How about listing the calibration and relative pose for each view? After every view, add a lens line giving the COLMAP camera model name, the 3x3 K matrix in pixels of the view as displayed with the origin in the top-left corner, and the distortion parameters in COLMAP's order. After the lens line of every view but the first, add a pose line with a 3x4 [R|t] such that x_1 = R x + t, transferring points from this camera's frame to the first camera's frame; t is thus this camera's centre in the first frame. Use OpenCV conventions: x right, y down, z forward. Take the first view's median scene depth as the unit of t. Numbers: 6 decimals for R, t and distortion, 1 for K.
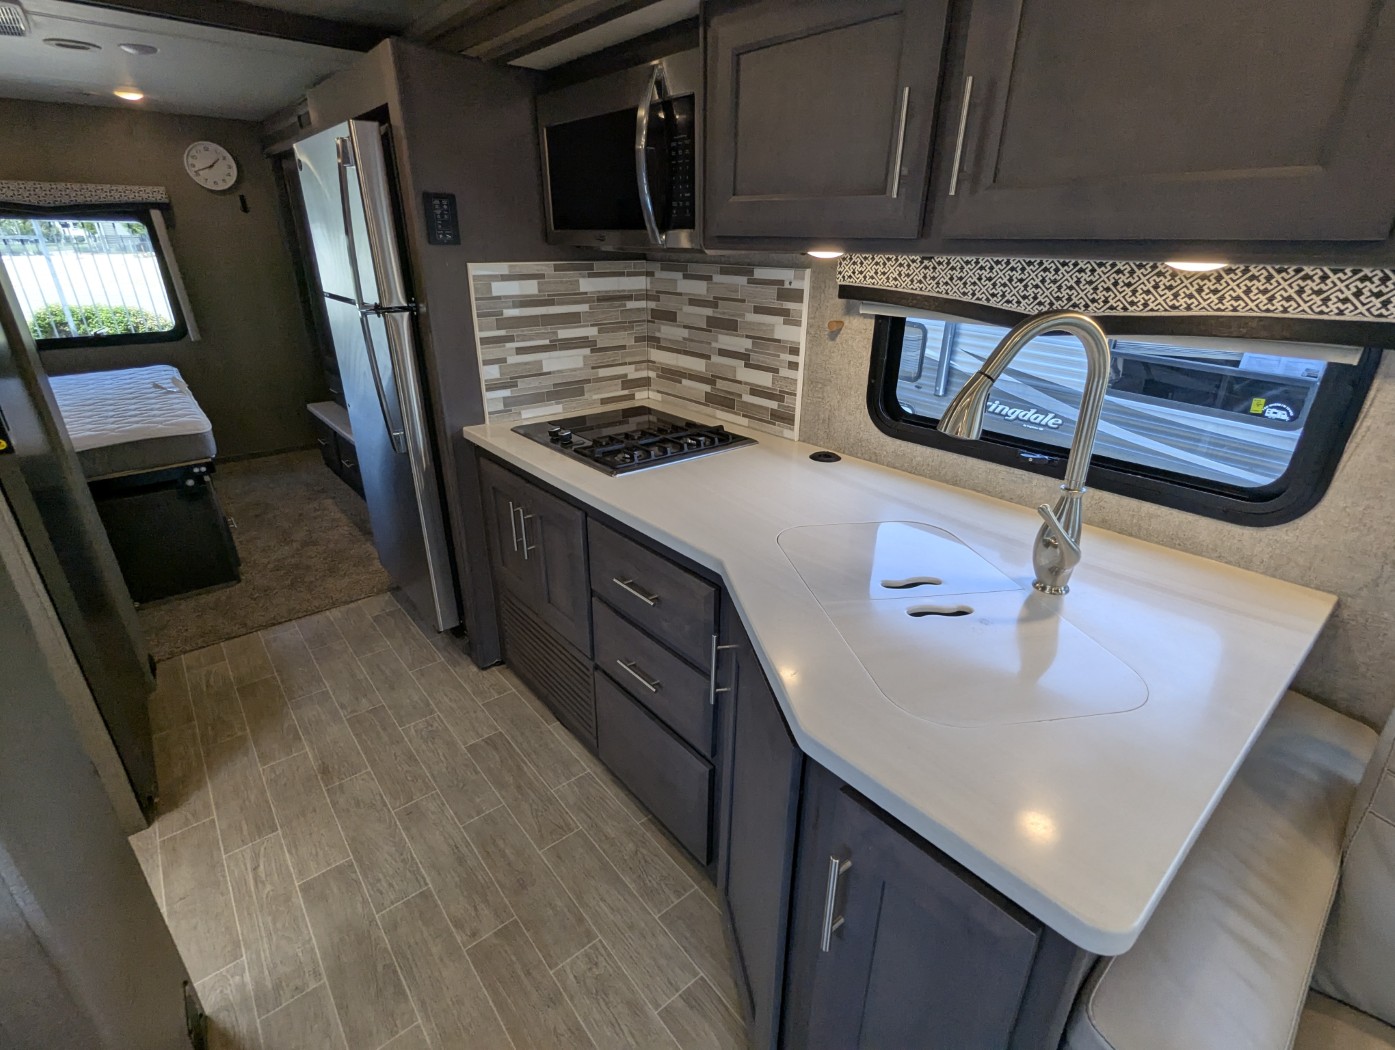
lens RADIAL K [[662.8, 0, 697.3], [0, 662.8, 526.2], [0, 0, 1]] dist [-0.001797, 0.001128]
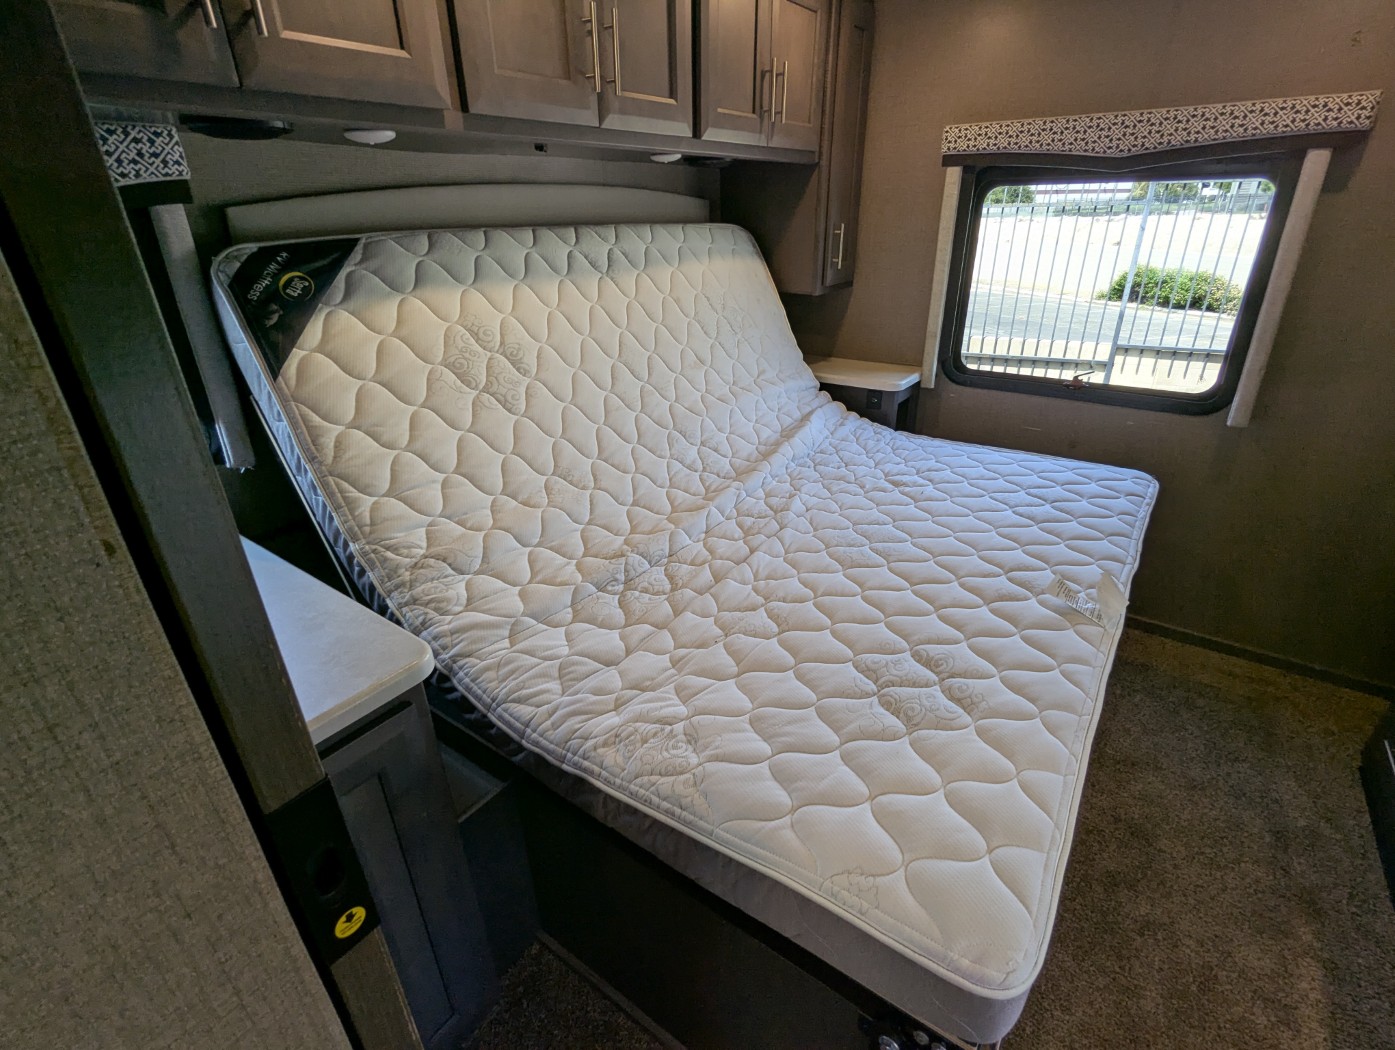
lens RADIAL K [[662.8, 0, 697.1], [0, 662.8, 523.8], [0, 0, 1]] dist [-0.001797, 0.001128]
pose [[0.251048, 0.409738, -0.876978, -0.772697], [-0.365660, 0.879006, 0.306009, -0.428215], [0.896252, 0.243853, 0.370498, 0.933184]]
